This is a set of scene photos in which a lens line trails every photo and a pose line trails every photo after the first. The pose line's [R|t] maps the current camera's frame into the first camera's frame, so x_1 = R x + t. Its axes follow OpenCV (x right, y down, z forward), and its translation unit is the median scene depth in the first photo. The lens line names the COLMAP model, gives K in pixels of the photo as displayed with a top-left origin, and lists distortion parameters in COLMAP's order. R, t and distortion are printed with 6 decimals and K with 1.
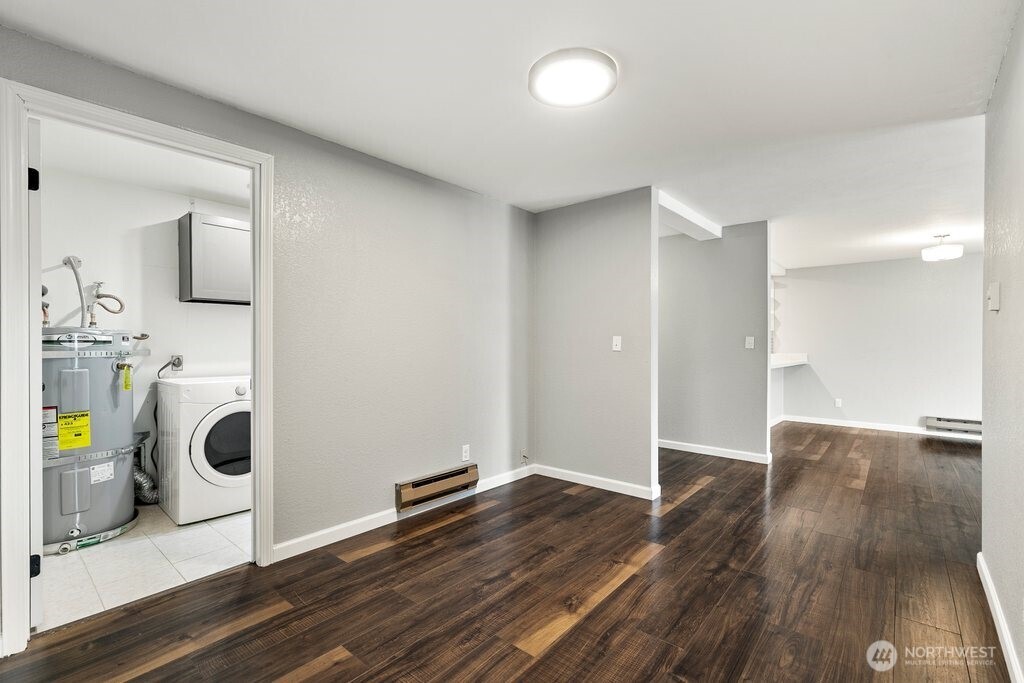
lens RADIAL K [[460.4, 0, 513.5], [0, 460.4, 348.0], [0, 0, 1]] dist [0.012114, -0.002707]
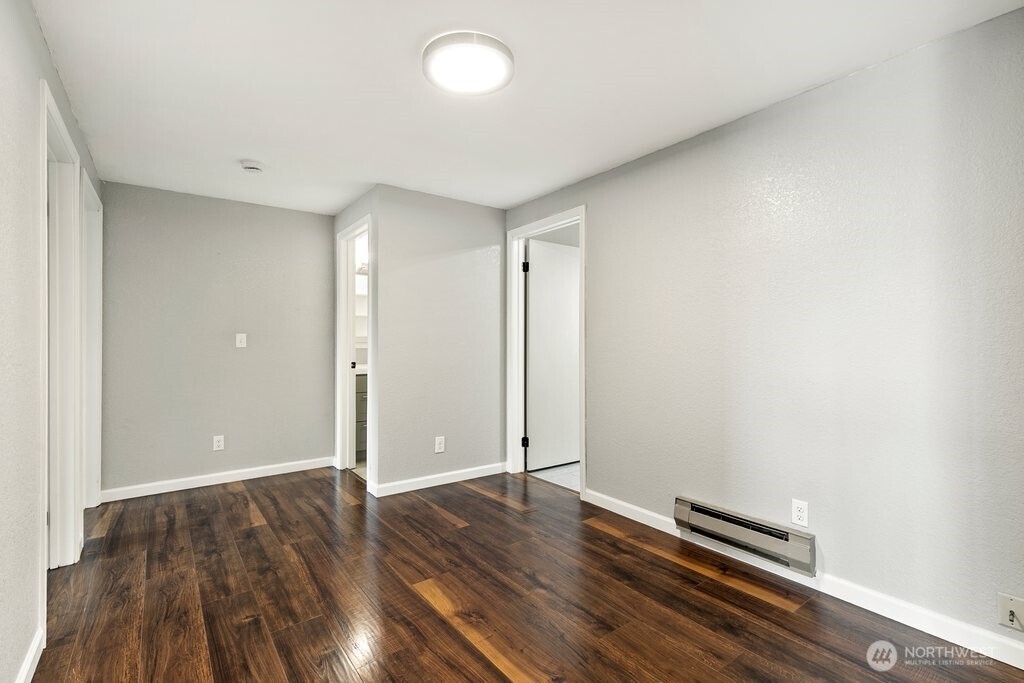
lens RADIAL K [[460.4, 0, 506.6], [0, 460.4, 337.1], [0, 0, 1]] dist [0.012114, -0.002707]
pose [[-0.218362, -0.006601, -0.975845, 0.999065], [-0.003993, 0.999975, -0.005871, -0.014214], [0.975860, 0.002615, -0.218383, 1.227238]]
